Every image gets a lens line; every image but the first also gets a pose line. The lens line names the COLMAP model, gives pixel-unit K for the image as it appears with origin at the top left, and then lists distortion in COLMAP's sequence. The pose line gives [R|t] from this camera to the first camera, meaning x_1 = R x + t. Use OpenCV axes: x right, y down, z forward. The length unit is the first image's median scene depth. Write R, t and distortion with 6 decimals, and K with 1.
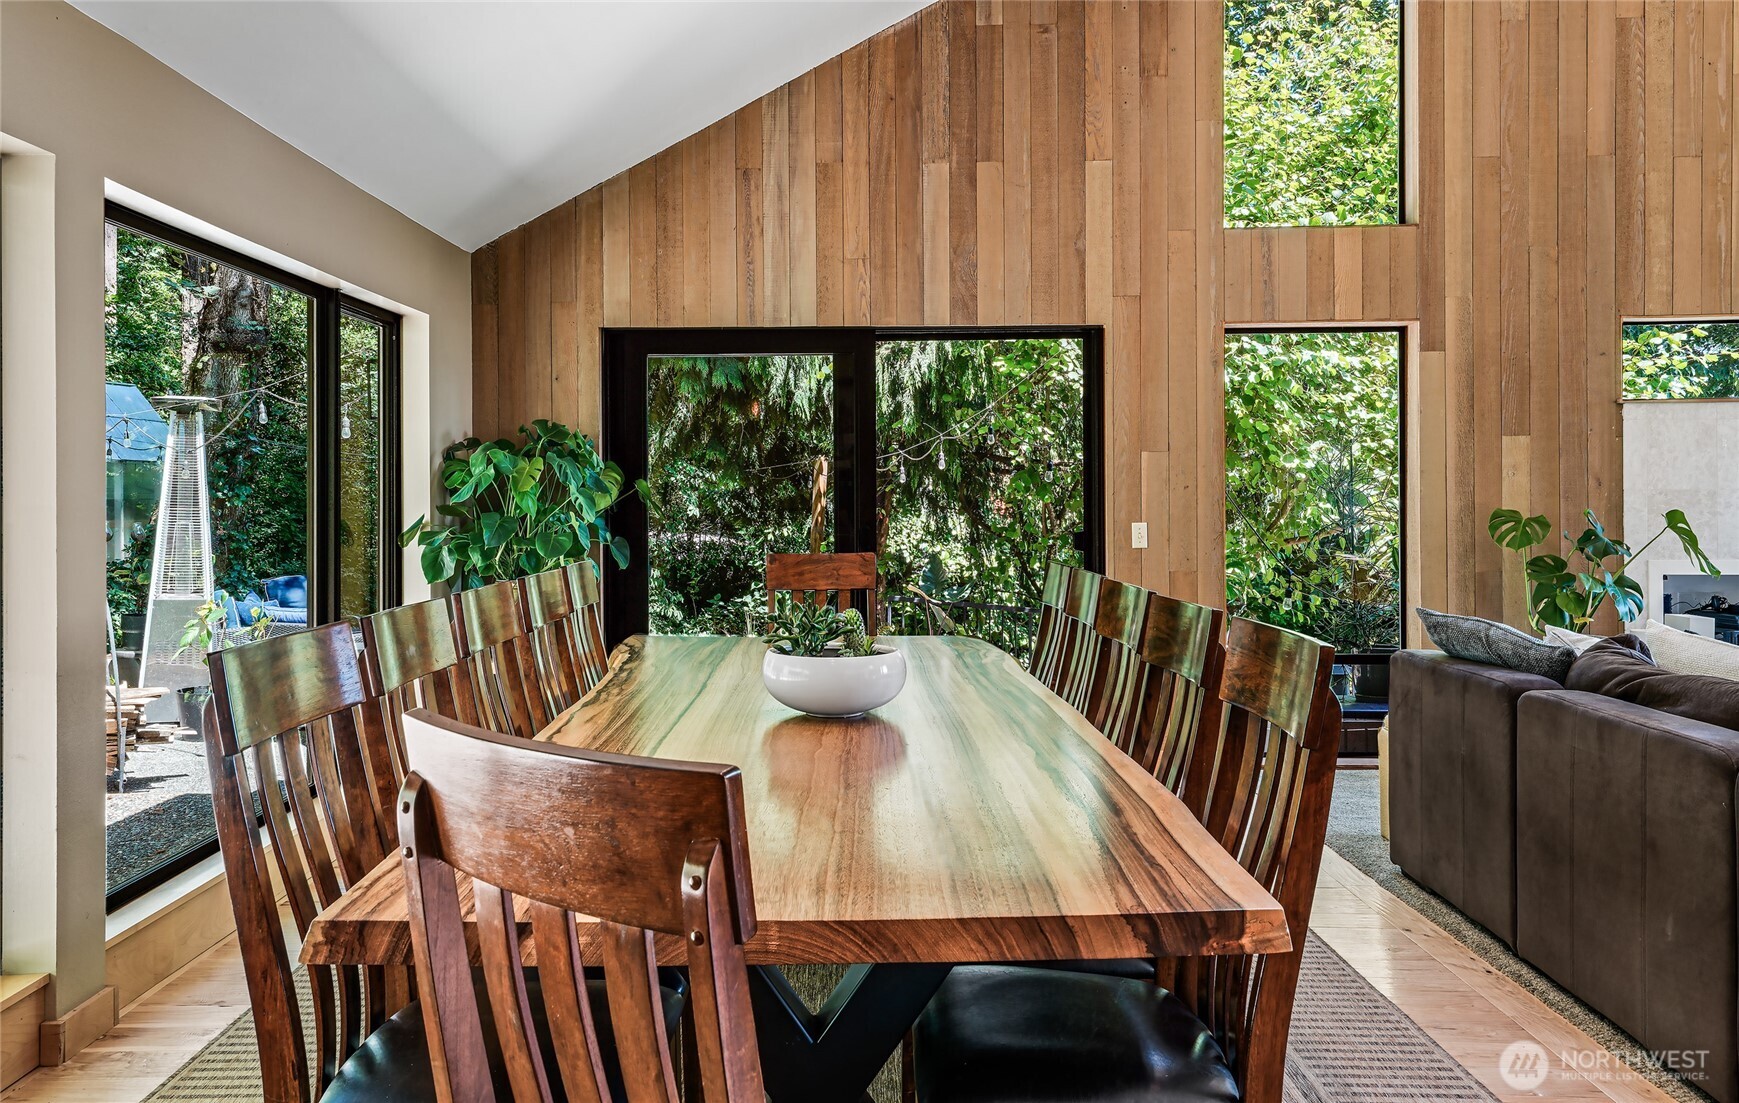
lens RADIAL K [[1251.5, 0, 686.8], [0, 1251.5, 507.6], [0, 0, 1]] dist [0.012051, 0.006168]
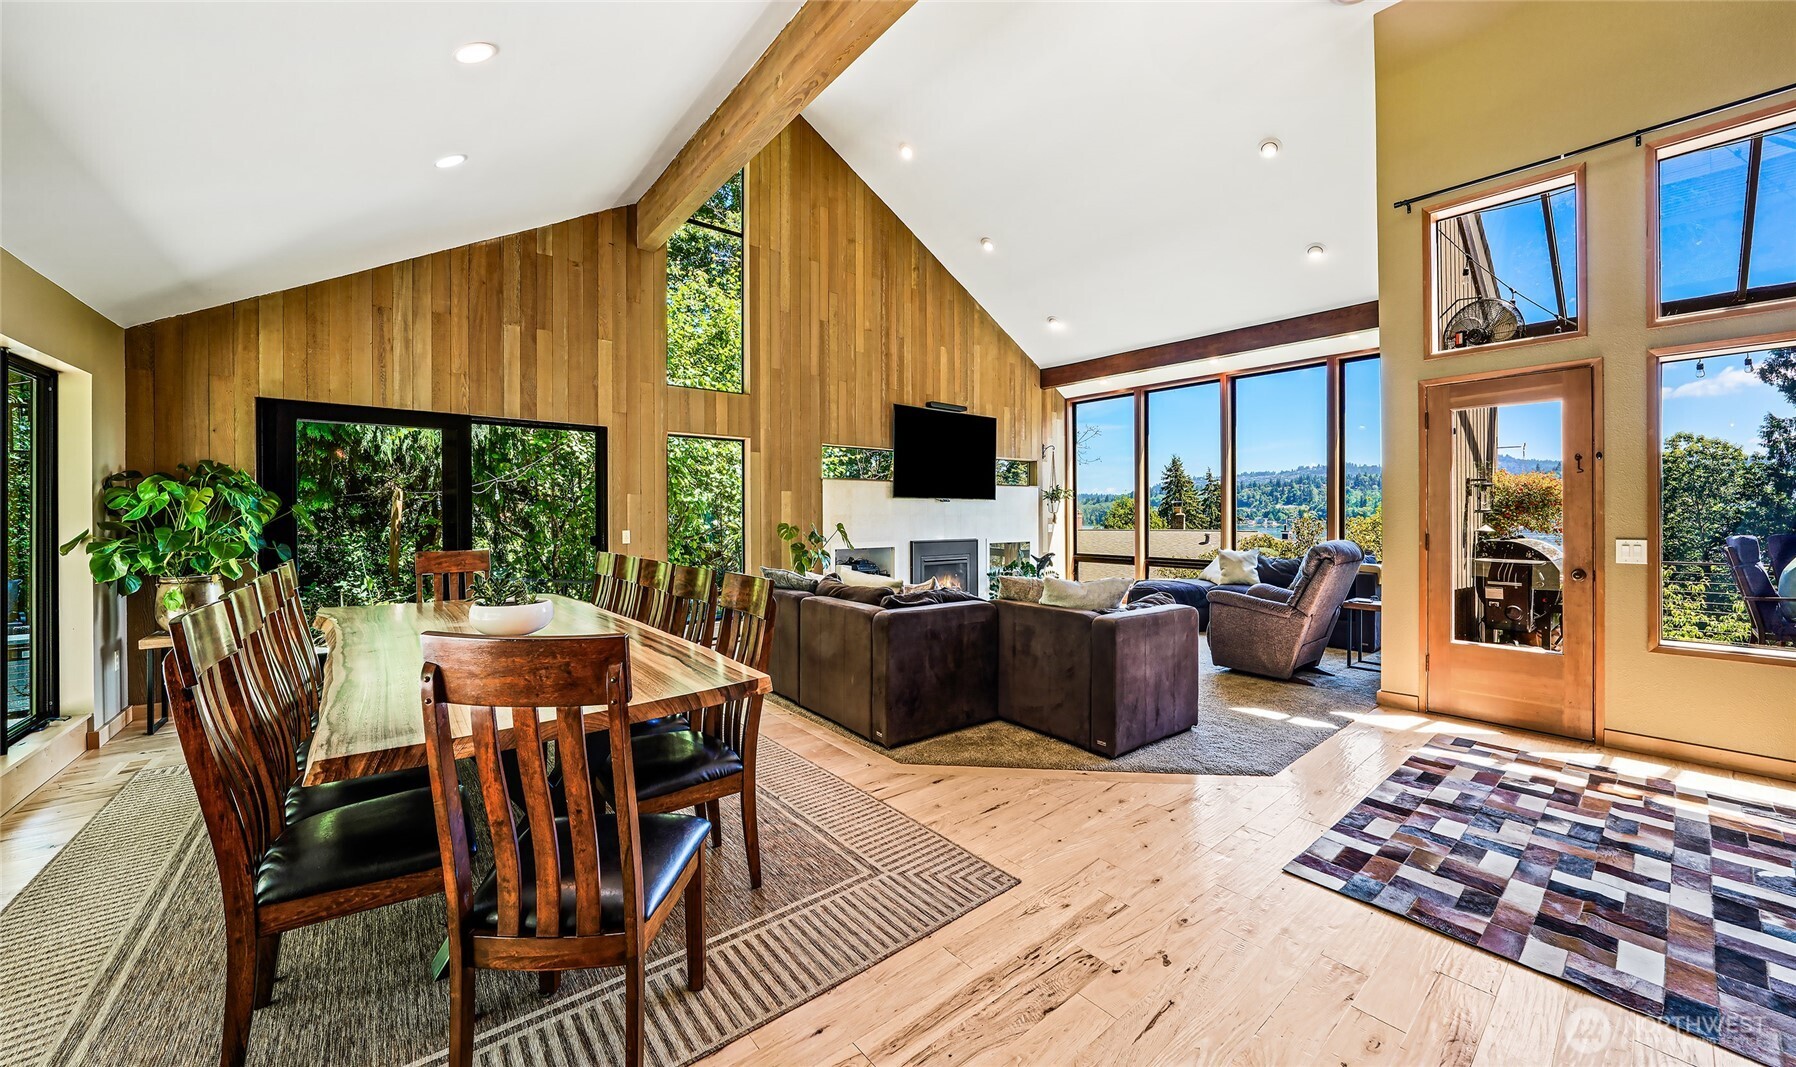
lens RADIAL K [[677.2, 0, 880.7], [0, 677.2, 520.6], [0, 0, 1]] dist [-0.030478, -0.000048]
pose [[0.741078, -0.000513, 0.671419, -0.048318], [0.000820, 1.000000, -0.000141, -0.002415], [-0.671419, 0.000655, 0.741078, -0.036695]]
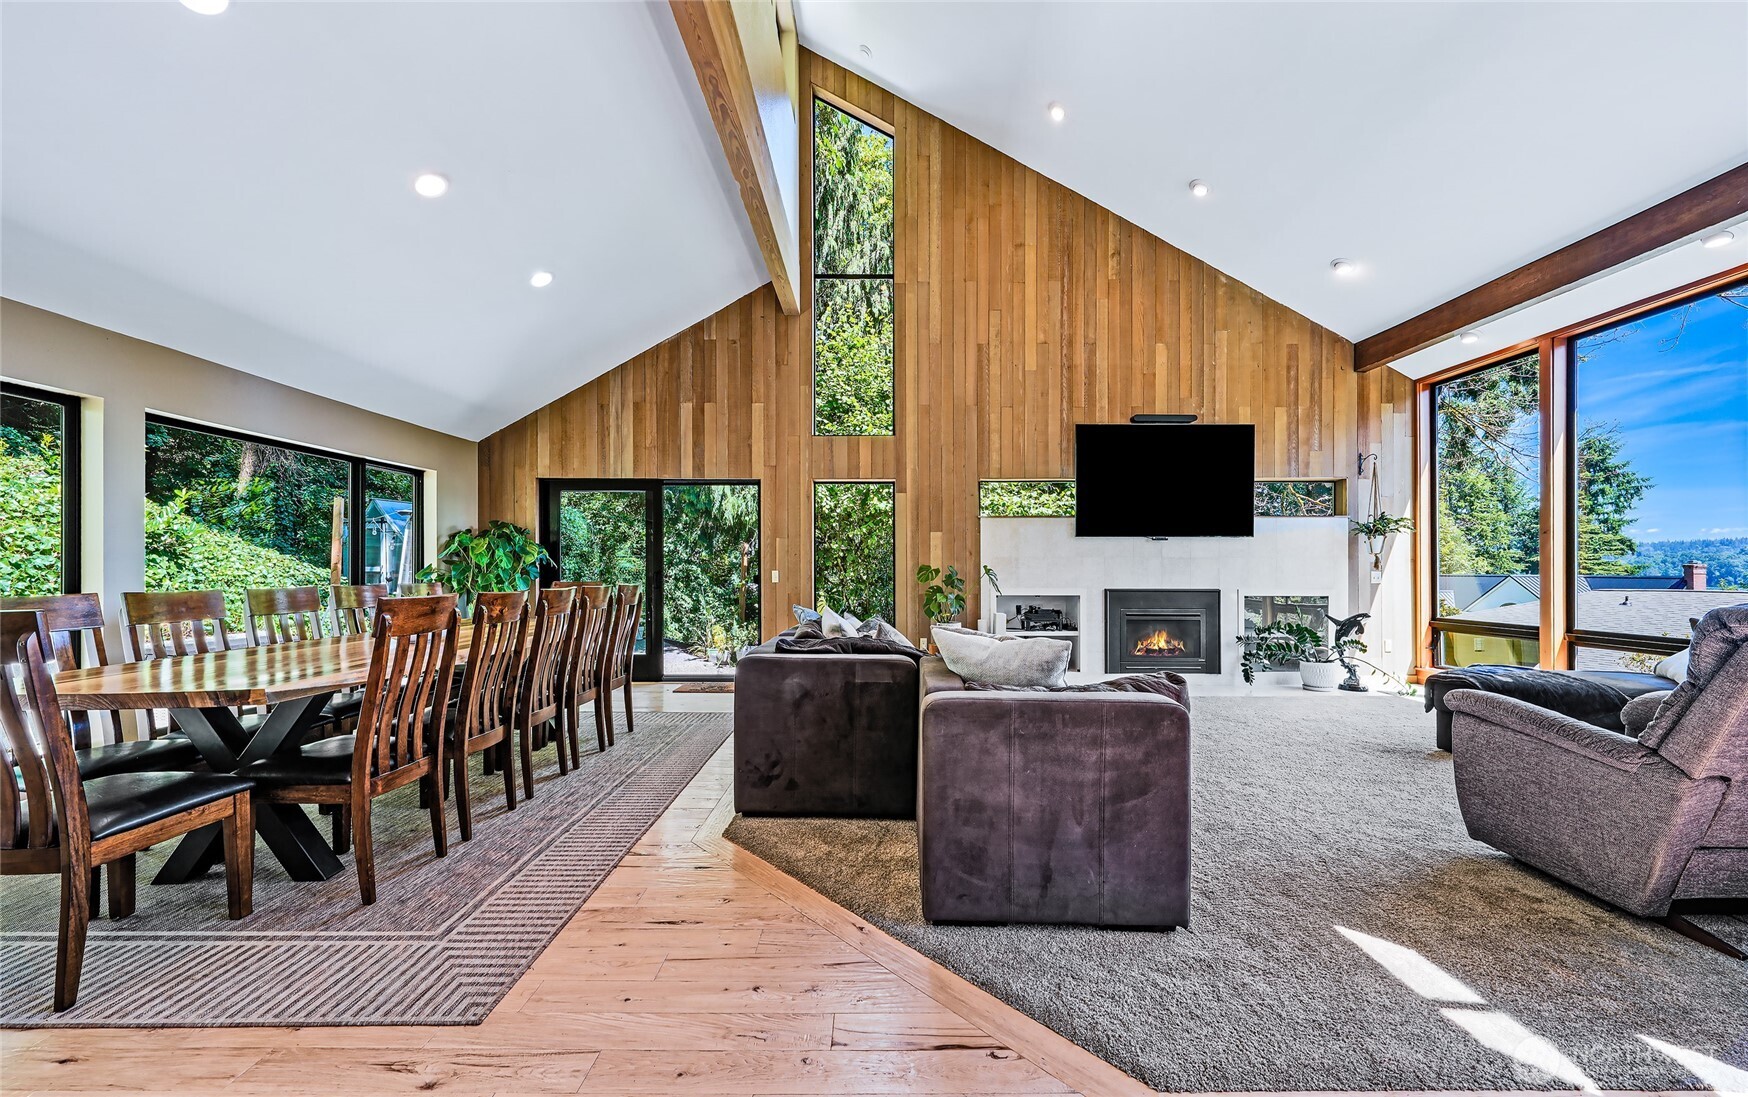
lens RADIAL K [[617.5, 0, 836.7], [0, 617.5, 572.7], [0, 0, 1]] dist [-0.001910, 0.000059]
pose [[0.999314, 0.007078, 0.036345, 0.443116], [-0.007077, 0.999975, -0.000163, 0.015584], [-0.036345, -0.000094, 0.999339, -0.071636]]
